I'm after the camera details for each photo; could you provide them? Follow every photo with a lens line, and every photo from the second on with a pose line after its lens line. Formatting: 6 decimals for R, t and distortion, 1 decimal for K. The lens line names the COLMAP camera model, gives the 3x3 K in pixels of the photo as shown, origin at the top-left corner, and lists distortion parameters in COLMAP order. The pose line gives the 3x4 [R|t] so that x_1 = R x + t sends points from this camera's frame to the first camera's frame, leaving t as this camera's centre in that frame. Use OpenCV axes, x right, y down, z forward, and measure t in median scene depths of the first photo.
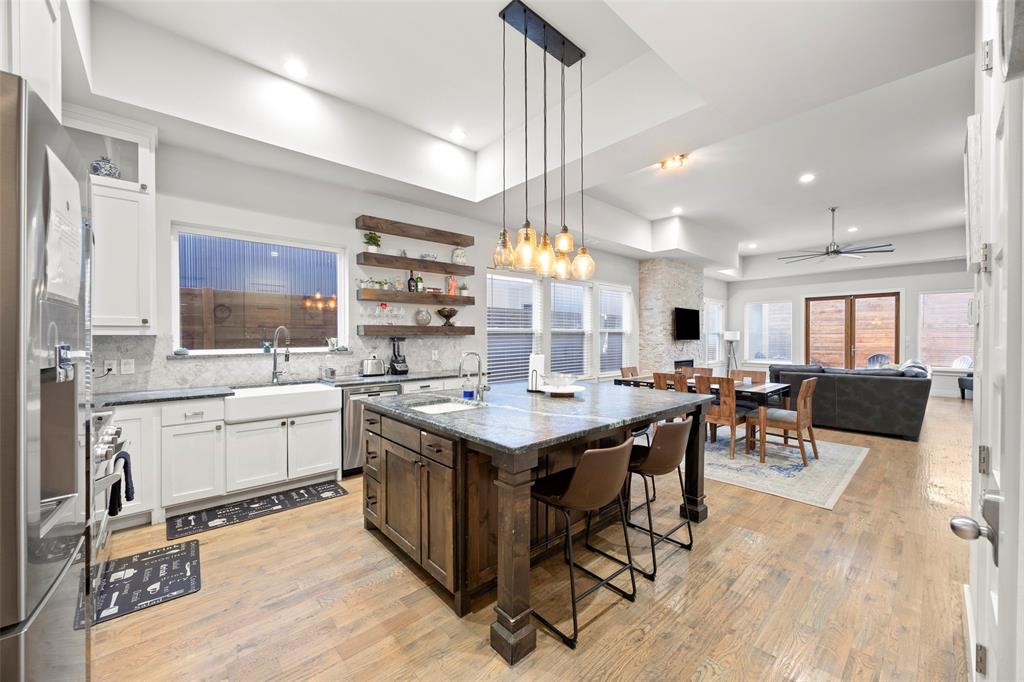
lens RADIAL K [[390.3, 0, 507.4], [0, 390.3, 335.5], [0, 0, 1]] dist [-0.001700, -0.000104]
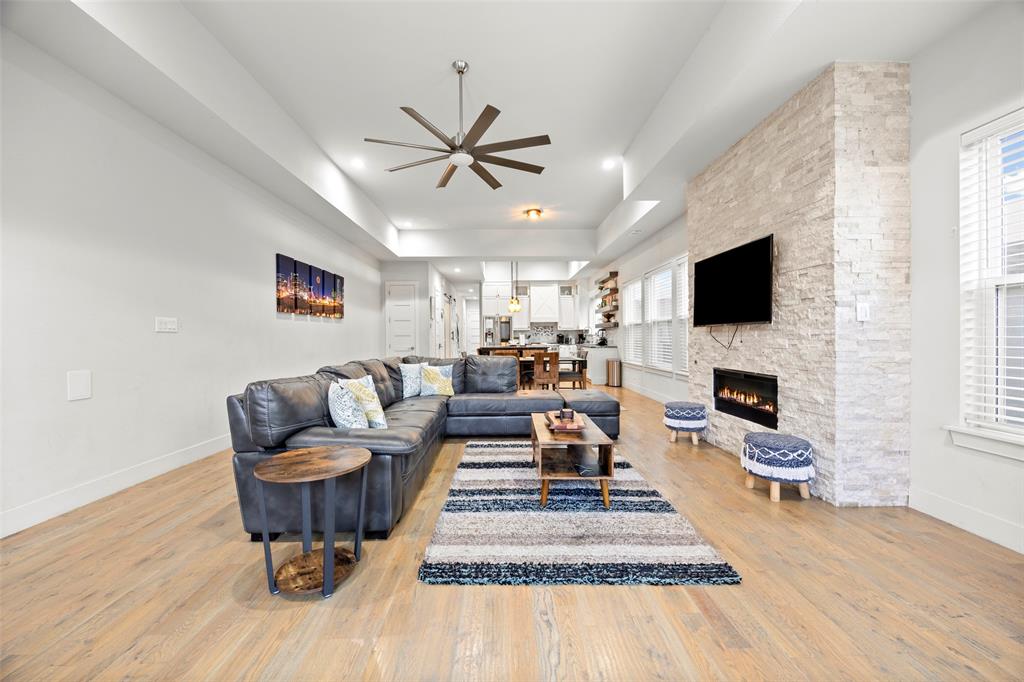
lens RADIAL K [[387.8, 0, 512.1], [0, 387.8, 339.3], [0, 0, 1]] dist [-0.001882, -0.000028]
pose [[-0.642851, 0.009935, -0.765927, 1.773261], [0.006644, 0.999951, 0.007394, 0.045942], [0.765963, -0.000336, -0.642885, 2.055110]]
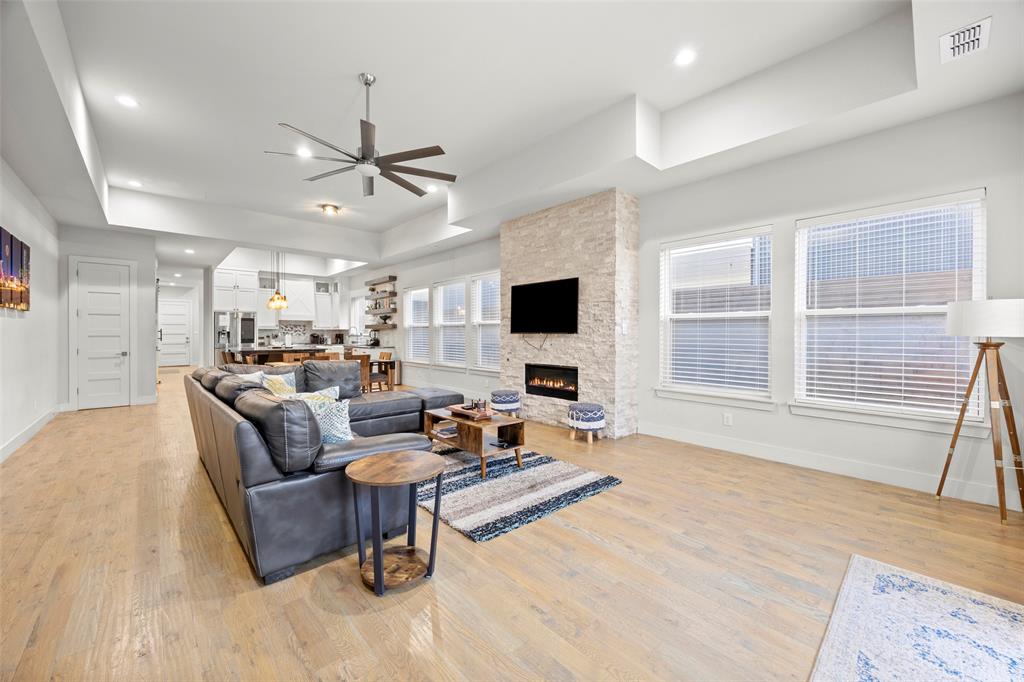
lens RADIAL K [[390.3, 0, 507.4], [0, 390.3, 335.5], [0, 0, 1]] dist [-0.001700, -0.000104]
pose [[0.016196, 0.006004, -0.999851, 2.036503], [-0.001570, 0.999981, 0.005979, 0.024810], [0.999868, 0.001473, 0.016206, 1.758863]]
